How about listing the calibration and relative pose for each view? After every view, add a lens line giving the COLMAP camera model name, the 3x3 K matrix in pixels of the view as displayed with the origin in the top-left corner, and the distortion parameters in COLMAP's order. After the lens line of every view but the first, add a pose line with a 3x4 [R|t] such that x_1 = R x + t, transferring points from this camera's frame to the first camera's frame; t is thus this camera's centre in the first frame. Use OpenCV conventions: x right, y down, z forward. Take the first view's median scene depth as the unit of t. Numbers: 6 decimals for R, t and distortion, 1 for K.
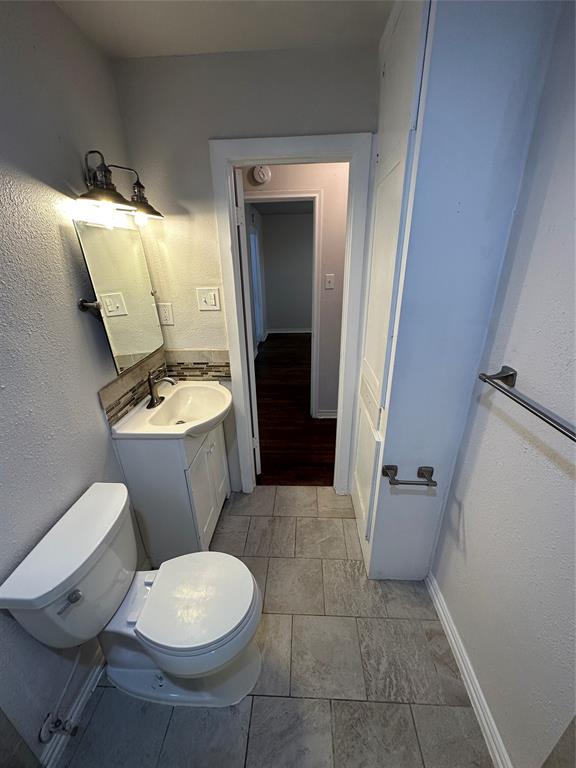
lens RADIAL K [[305.6, 0, 288.7], [0, 305.6, 384.4], [0, 0, 1]] dist [-0.002856, 0.000516]
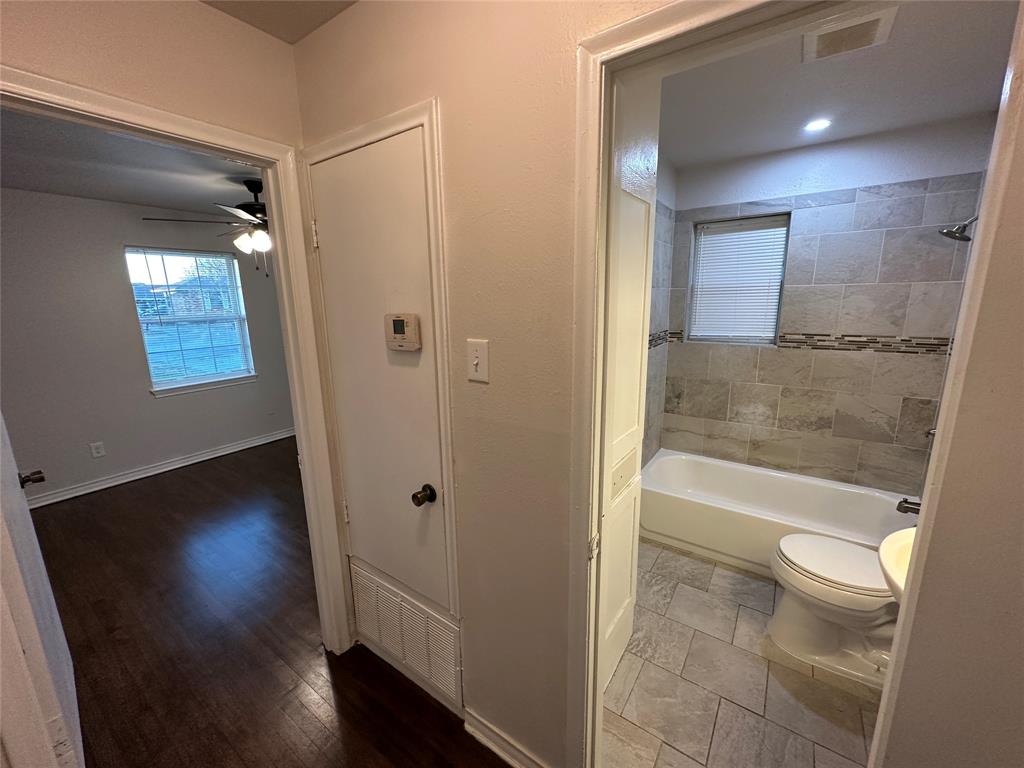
lens RADIAL K [[407.5, 0, 512.7], [0, 407.5, 383.4], [0, 0, 1]] dist [-0.002856, 0.000516]
pose [[-0.847668, -0.075258, 0.525162, -0.013700], [0.233291, 0.836169, 0.496383, -0.748640], [-0.476481, 0.543284, -0.691237, 1.856748]]
